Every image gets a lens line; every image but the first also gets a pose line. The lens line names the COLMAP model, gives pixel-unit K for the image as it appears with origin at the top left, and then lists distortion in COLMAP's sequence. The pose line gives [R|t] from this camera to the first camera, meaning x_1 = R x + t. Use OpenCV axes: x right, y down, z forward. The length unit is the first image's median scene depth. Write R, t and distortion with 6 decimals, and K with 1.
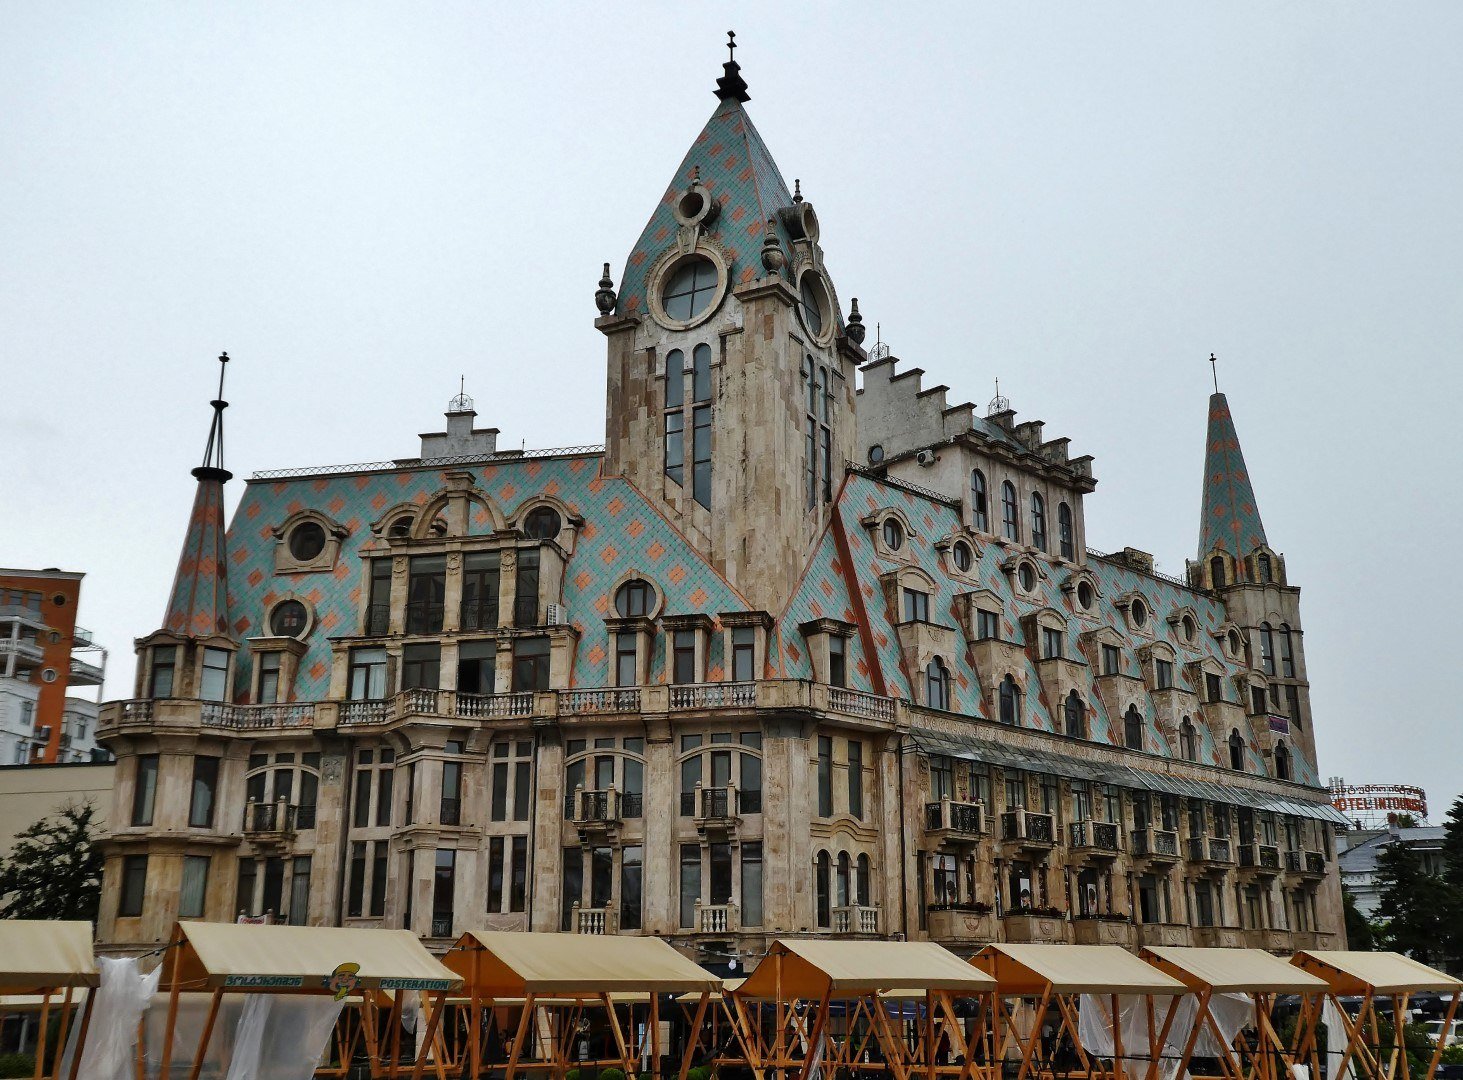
lens RADIAL K [[1587.5, 0, 731.7], [0, 1587.5, 541.1], [0, 0, 1]] dist [0.047318, 0.000000]
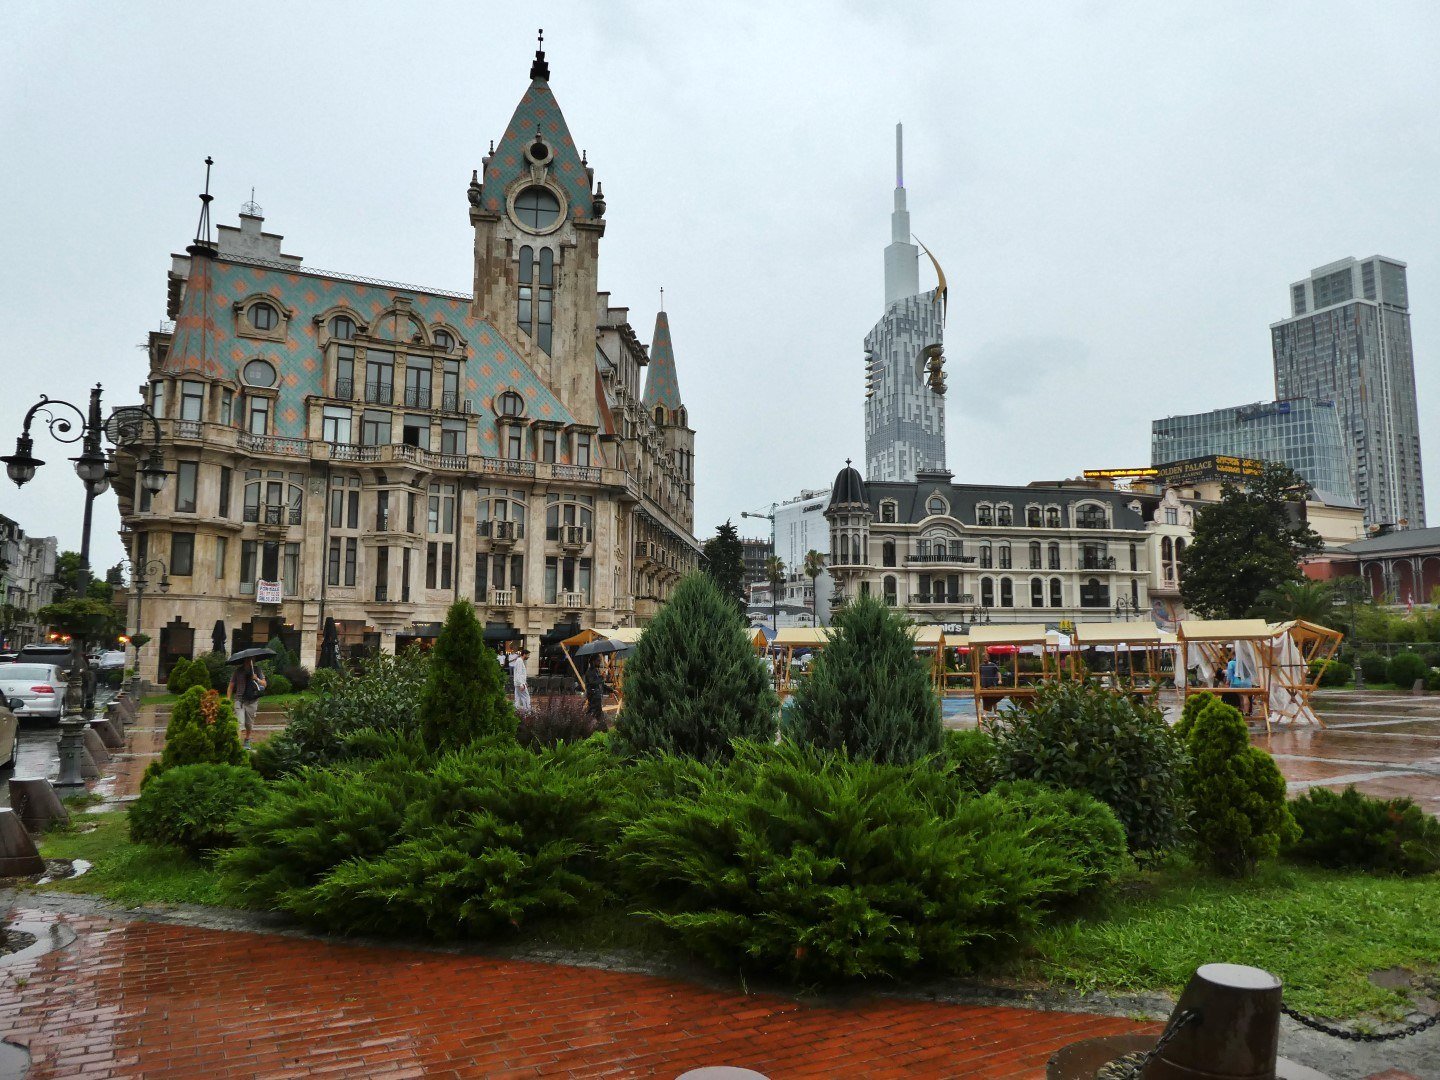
lens RADIAL K [[1089.1, 0, 719.2], [0, 1089.1, 540.2], [0, 0, 1]] dist [0.007958, 0.000975]
pose [[0.766478, 0.080707, 0.637180, -0.589823], [-0.197706, 0.973550, 0.114512, 0.002668], [-0.611084, -0.213745, 0.762161, -0.003063]]
